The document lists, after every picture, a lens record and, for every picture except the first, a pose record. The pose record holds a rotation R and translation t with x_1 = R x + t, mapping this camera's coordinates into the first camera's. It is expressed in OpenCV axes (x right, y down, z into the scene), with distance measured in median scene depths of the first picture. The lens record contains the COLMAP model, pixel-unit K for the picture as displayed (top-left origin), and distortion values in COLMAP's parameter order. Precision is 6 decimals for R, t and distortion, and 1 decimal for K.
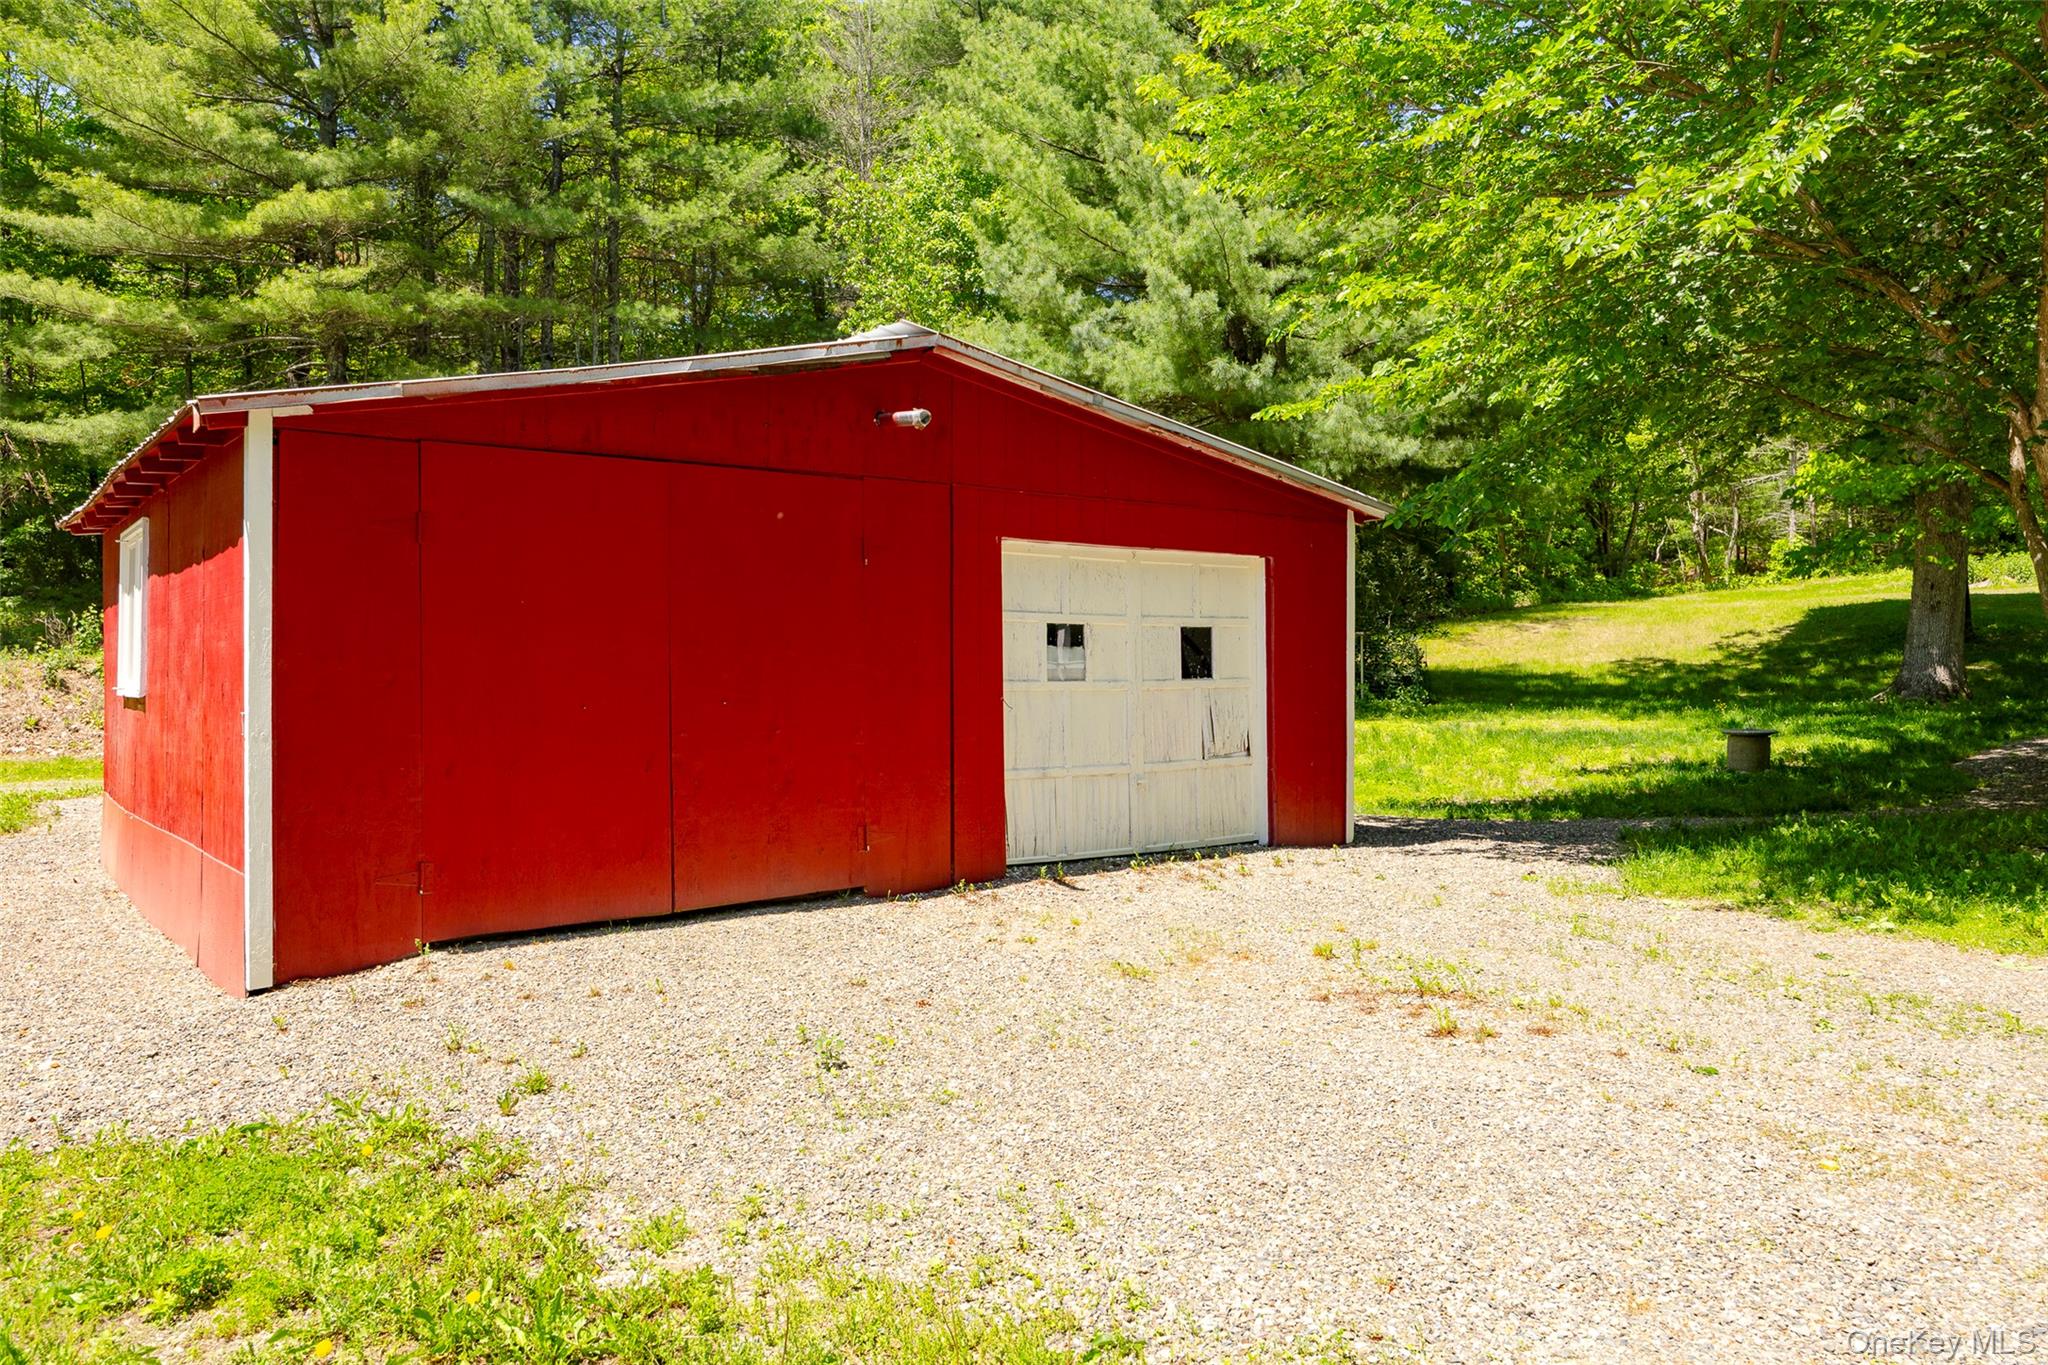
lens RADIAL K [[1519.4, 0, 1024.0], [0, 1519.4, 682.5], [0, 0, 1]] dist [-0.003910, -0.001515]
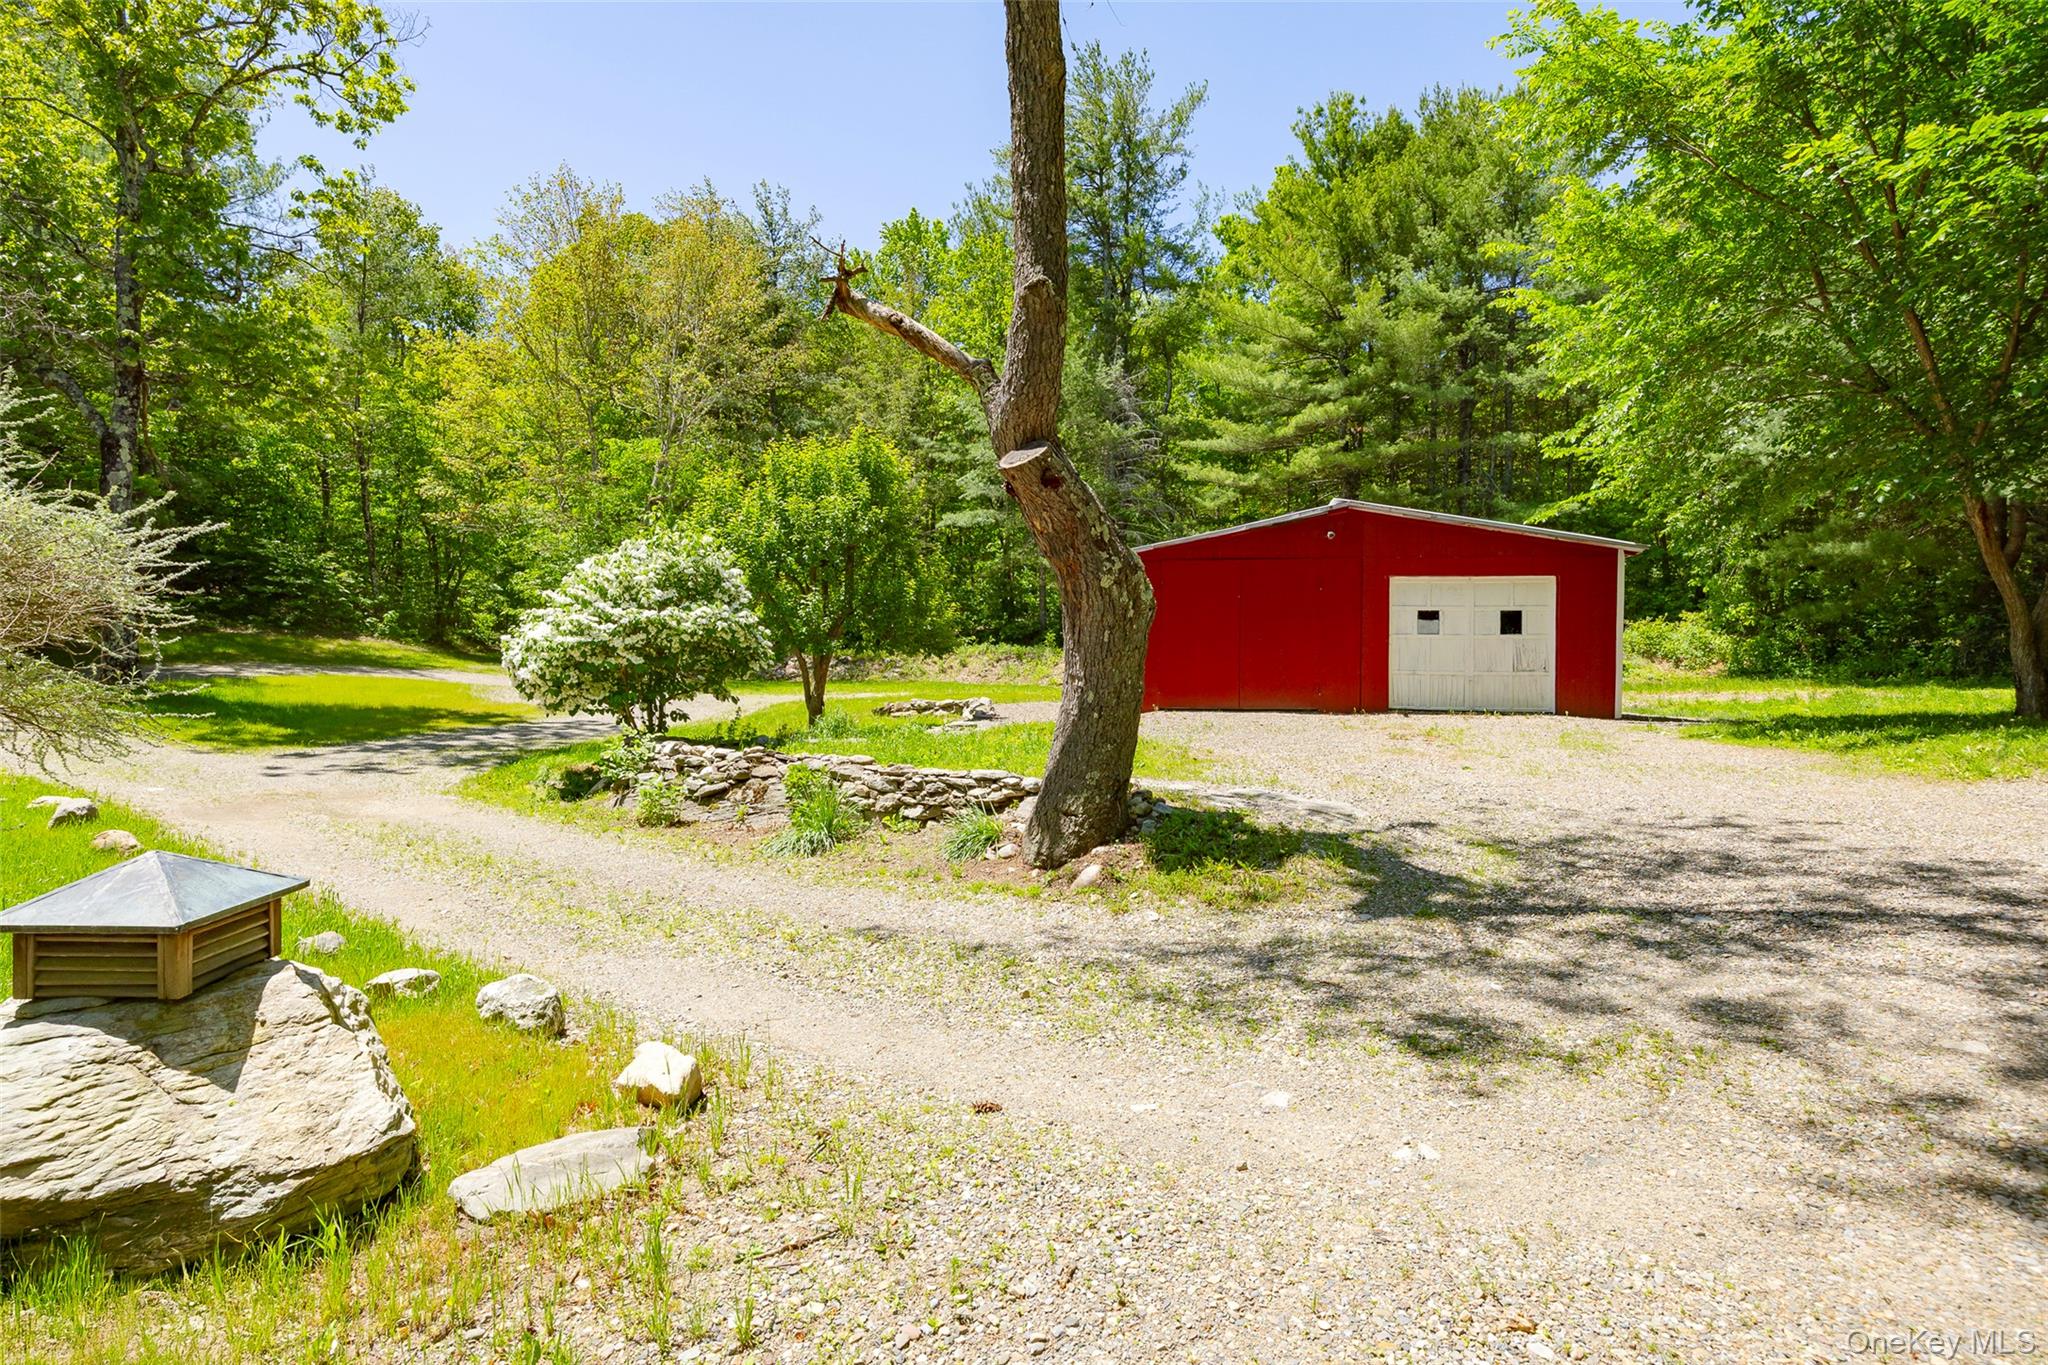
lens RADIAL K [[1115.1, 0, 1024.0], [0, 1115.1, 682.5], [0, 0, 1]] dist [-0.002083, -0.000130]
pose [[0.678700, 0.016960, -0.734220, 0.791001], [-0.018903, 0.999806, 0.005621, 0.068287], [0.734173, 0.010064, 0.678888, -0.580042]]
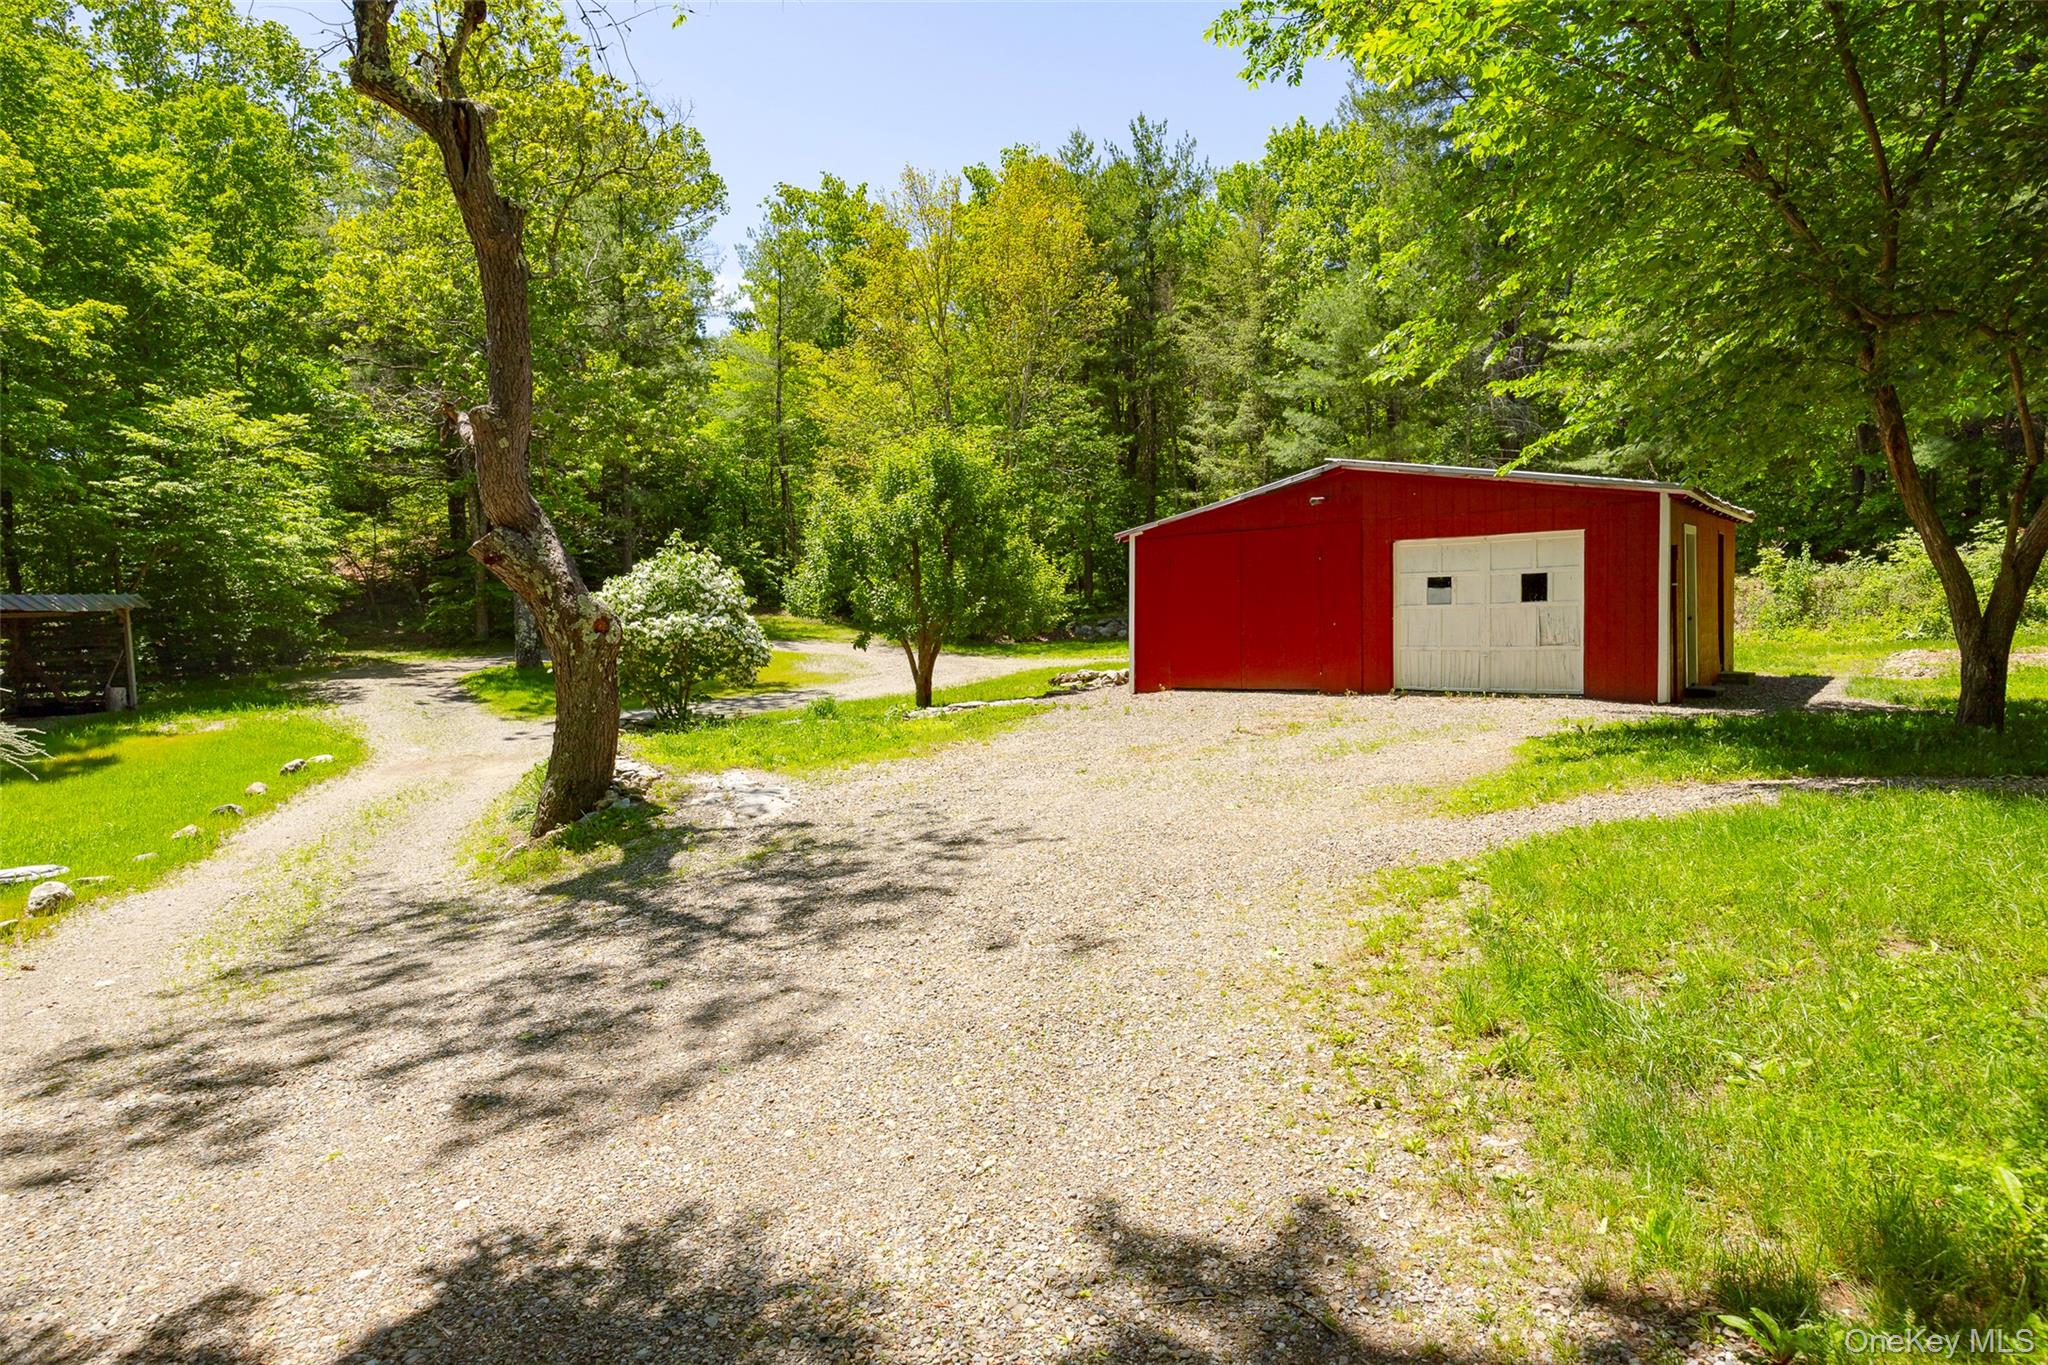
lens RADIAL K [[1201.9, 0, 1024.0], [0, 1201.9, 682.5], [0, 0, 1]] dist [0.044450, -0.000126]
pose [[0.242388, 0.052340, -0.968766, 1.346232], [0.013667, 0.998260, 0.057353, 0.002606], [0.970083, -0.027141, 0.241251, 0.042767]]
